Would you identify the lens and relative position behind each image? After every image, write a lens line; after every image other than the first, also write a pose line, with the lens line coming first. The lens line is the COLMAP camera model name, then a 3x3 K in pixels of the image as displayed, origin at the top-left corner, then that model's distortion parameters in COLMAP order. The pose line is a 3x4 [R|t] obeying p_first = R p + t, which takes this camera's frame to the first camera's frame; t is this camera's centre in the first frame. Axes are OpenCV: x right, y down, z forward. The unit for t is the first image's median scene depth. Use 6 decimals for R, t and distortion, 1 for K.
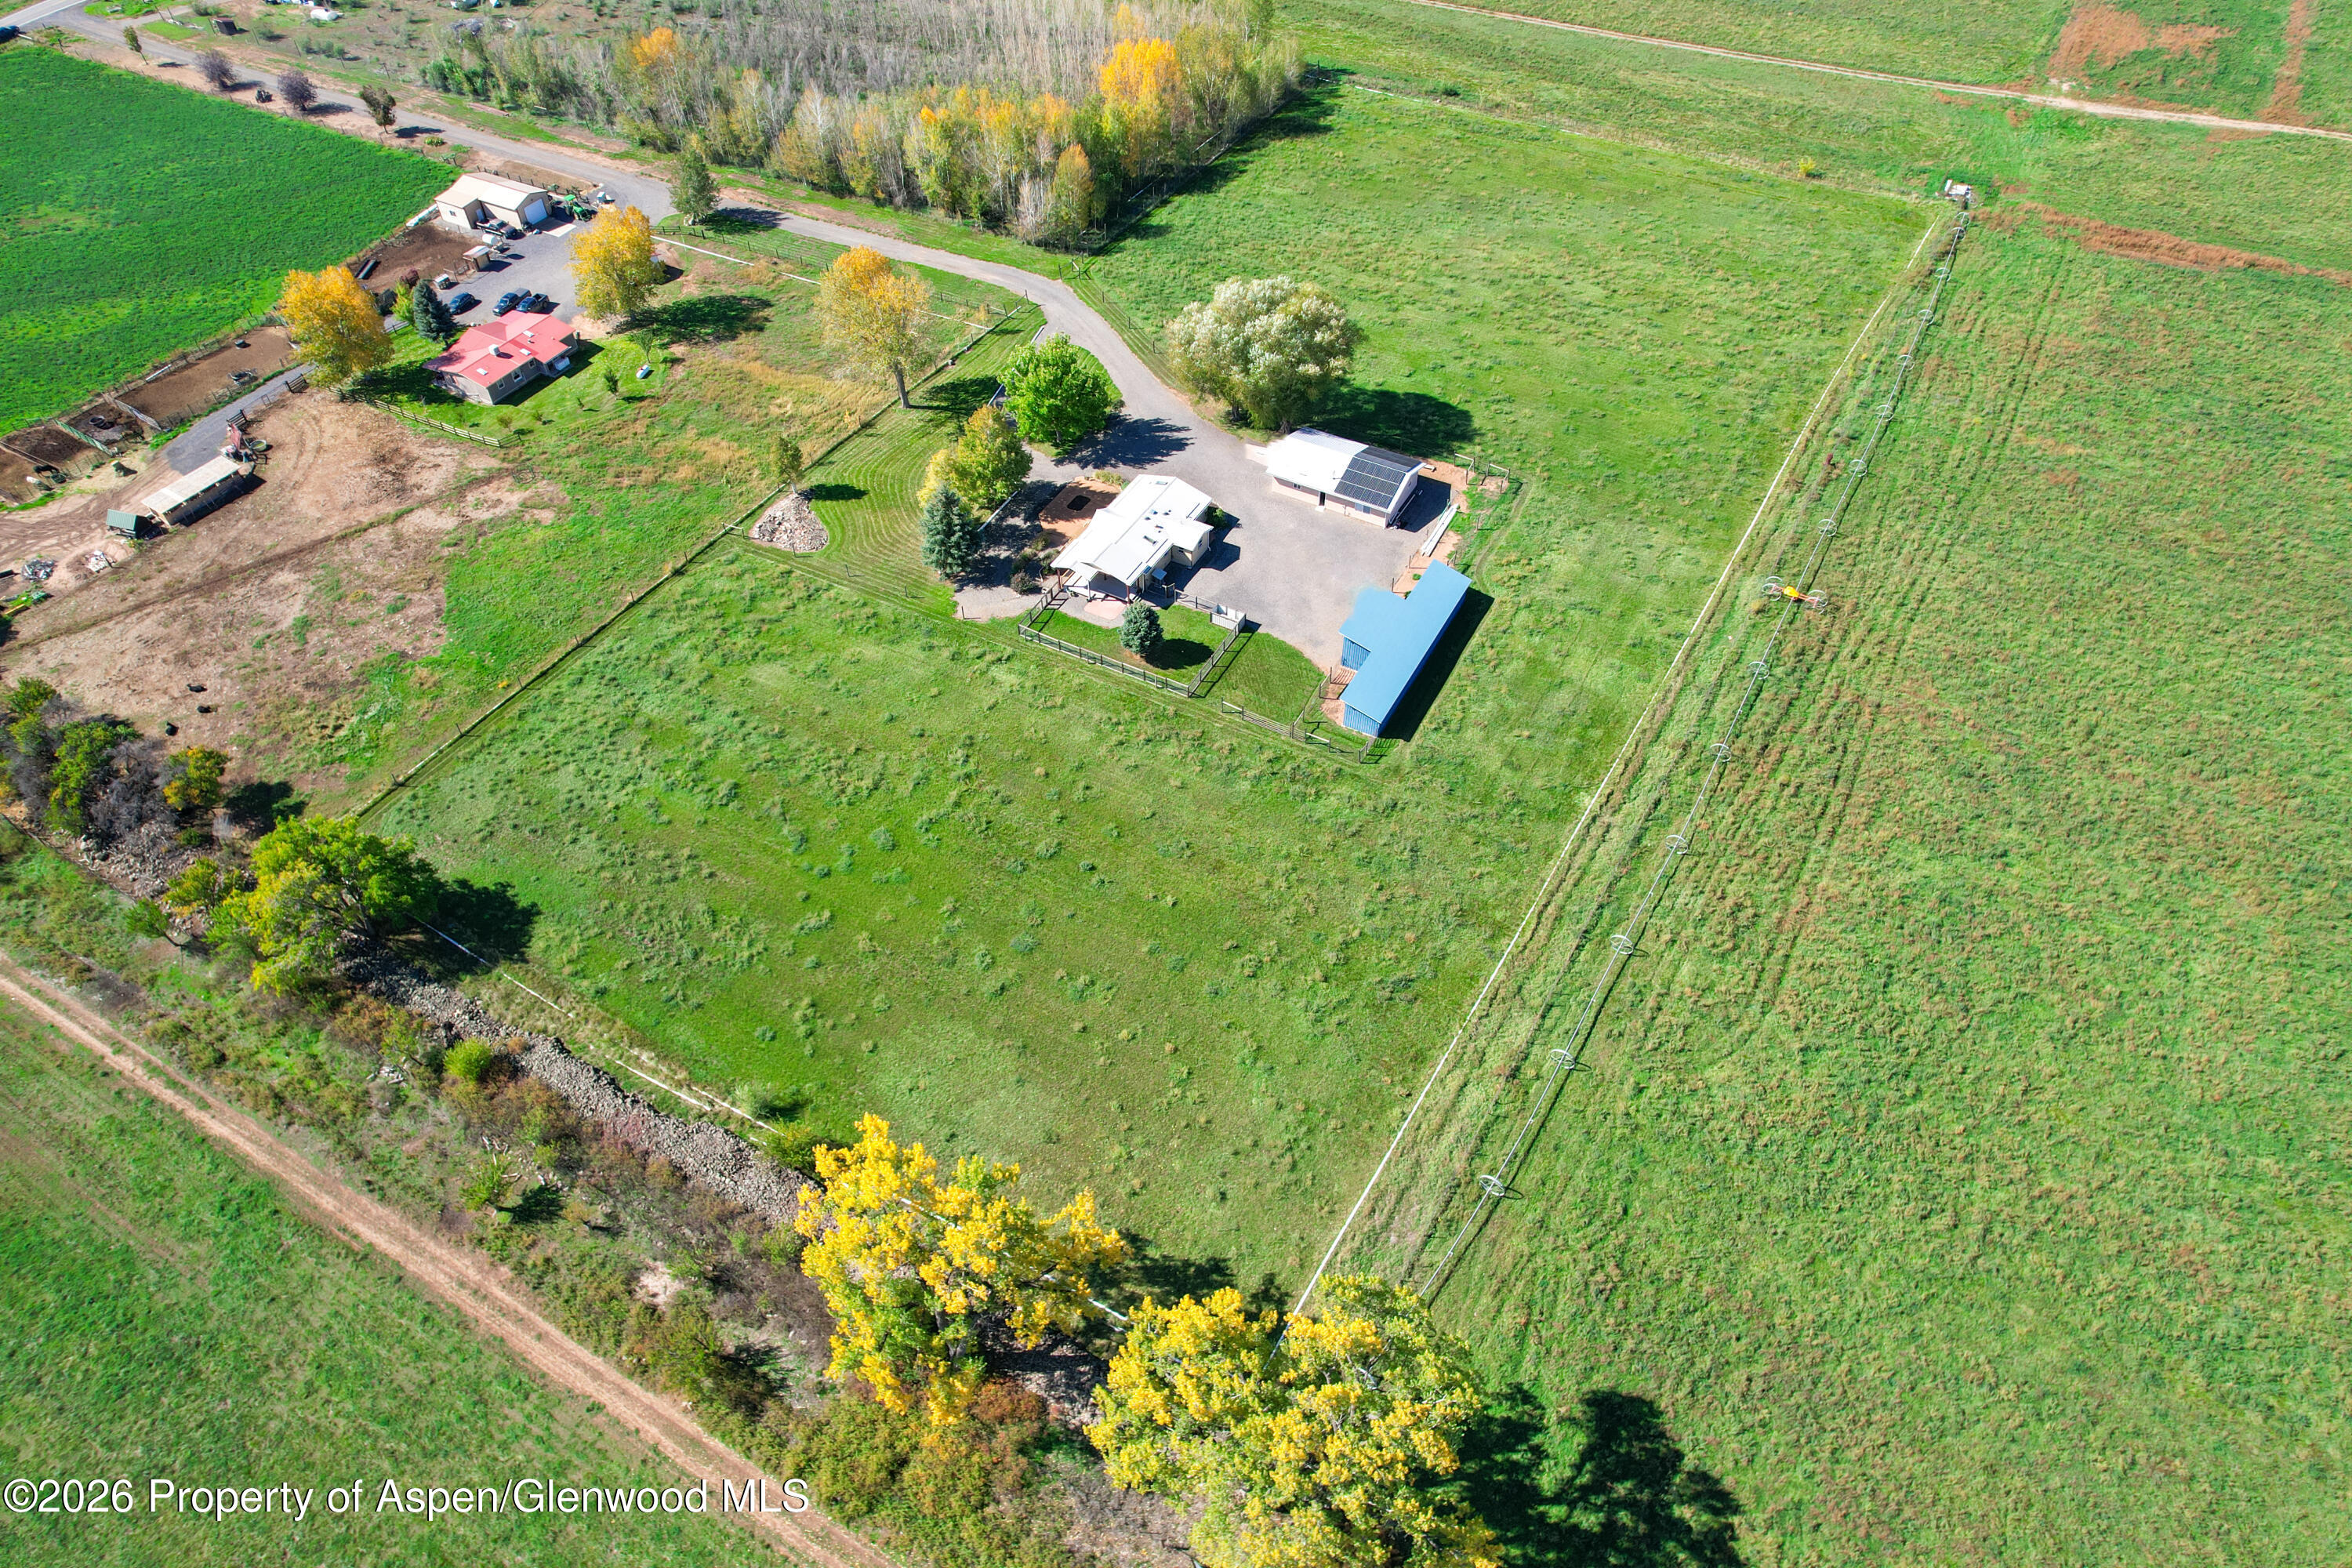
lens RADIAL K [[1488.5, 0, 1176.0], [0, 1488.5, 784.0], [0, 0, 1]] dist [-0.079754, 0.071540]
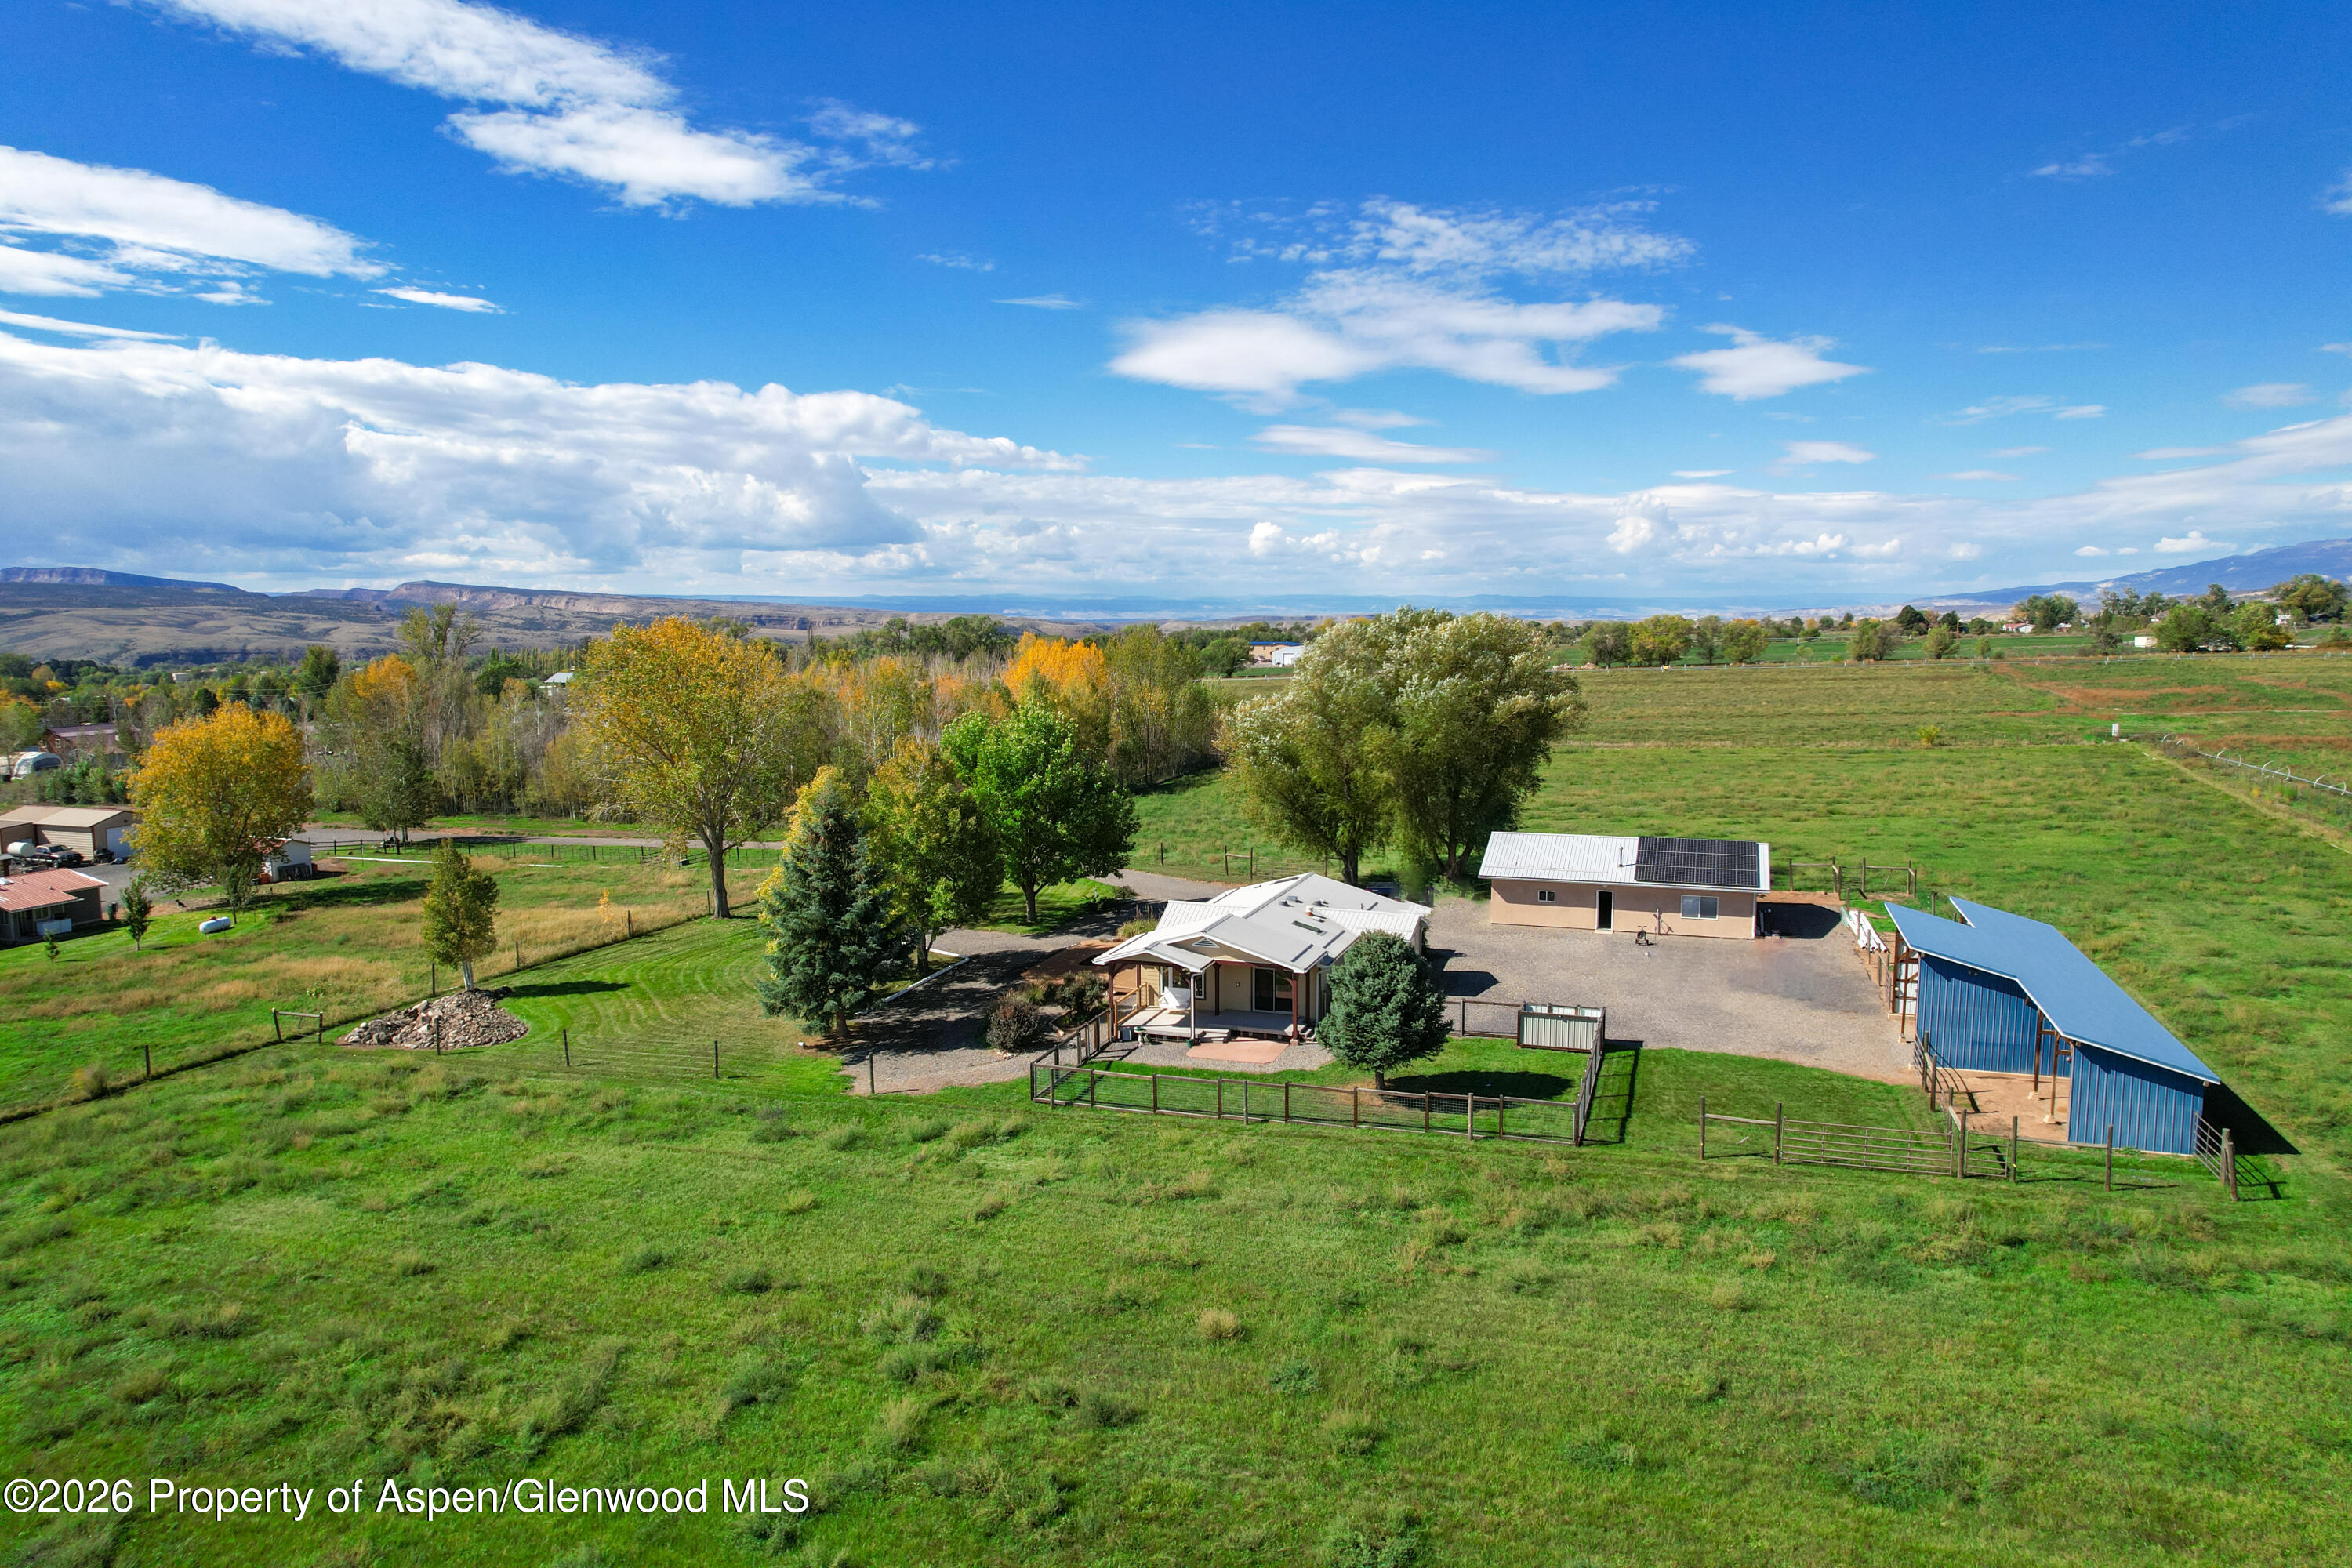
lens RADIAL K [[1488.5, 0, 1176.0], [0, 1488.5, 784.0], [0, 0, 1]] dist [-0.079754, 0.071540]
pose [[0.986866, -0.019028, 0.160414, -0.124134], [0.120722, 0.746703, -0.654111, 0.082592], [-0.107335, 0.664885, 0.739193, 0.656263]]
